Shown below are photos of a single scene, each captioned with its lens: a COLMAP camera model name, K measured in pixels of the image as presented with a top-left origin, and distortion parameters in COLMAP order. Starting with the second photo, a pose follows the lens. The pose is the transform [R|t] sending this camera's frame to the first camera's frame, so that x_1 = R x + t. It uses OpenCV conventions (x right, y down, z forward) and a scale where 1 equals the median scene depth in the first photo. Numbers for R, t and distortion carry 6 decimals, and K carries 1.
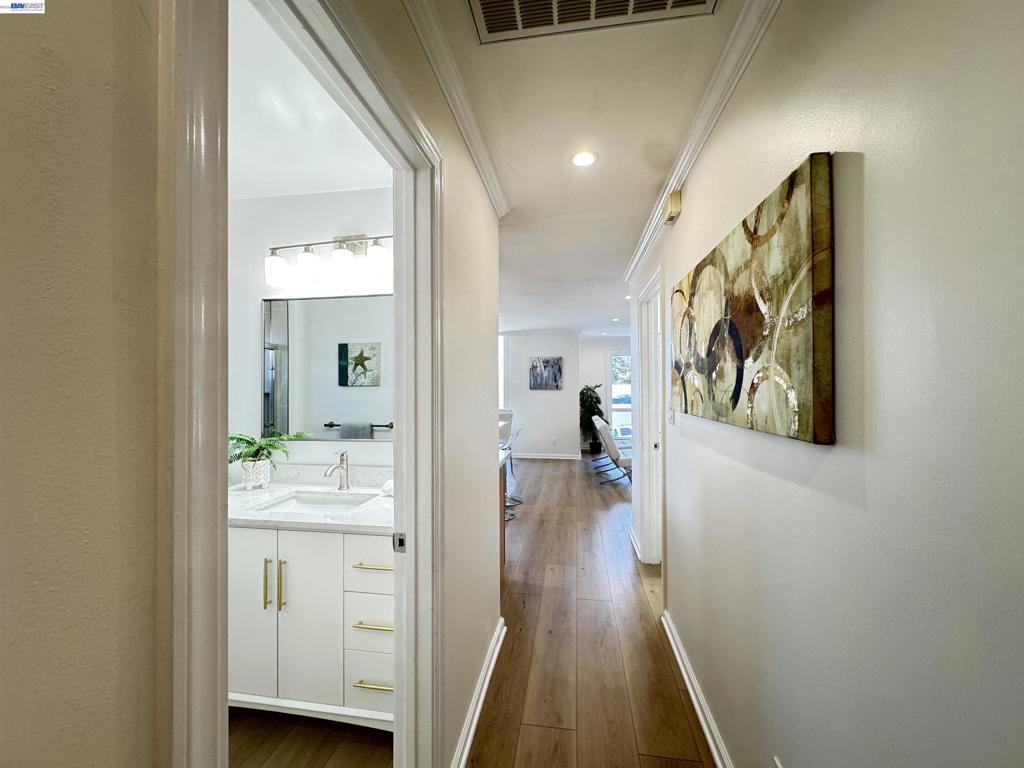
lens RADIAL K [[406.9, 0, 512.0], [0, 406.9, 384.0], [0, 0, 1]] dist [-0.000280, -0.000026]
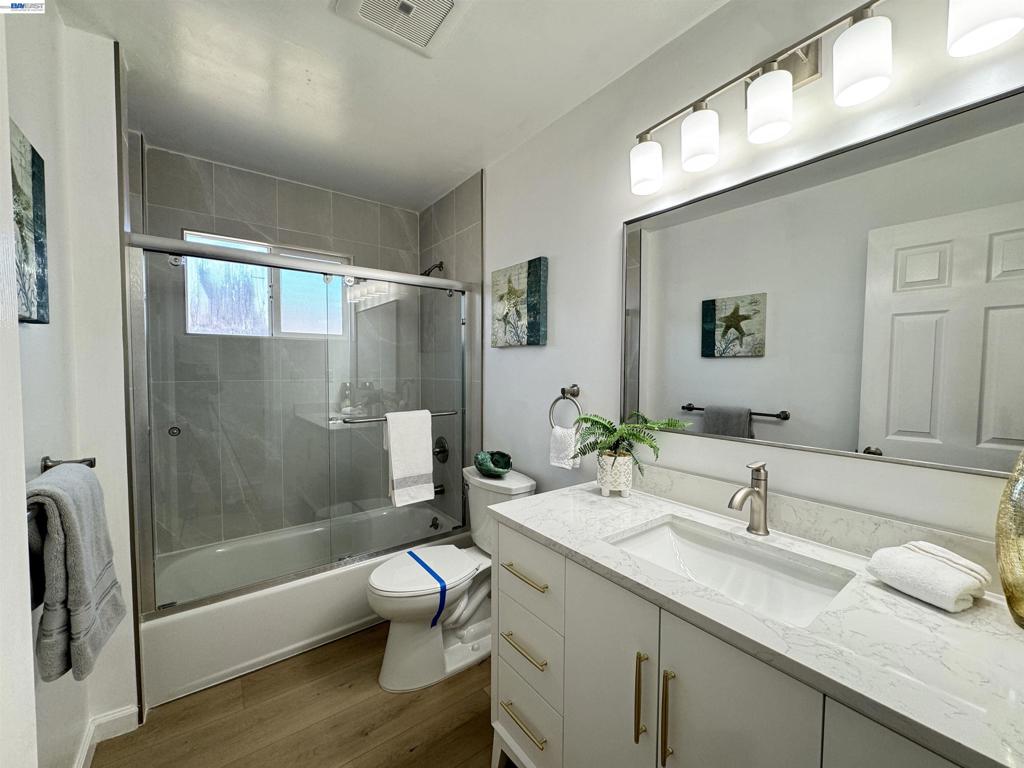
lens RADIAL K [[406.9, 0, 512.0], [0, 406.9, 384.0], [0, 0, 1]] dist [-0.000280, -0.000026]
pose [[0.717426, 0.033675, -0.695821, -0.267547], [-0.000653, 0.998863, 0.047667, 0.033560], [0.696635, -0.033743, 0.716632, 0.373816]]
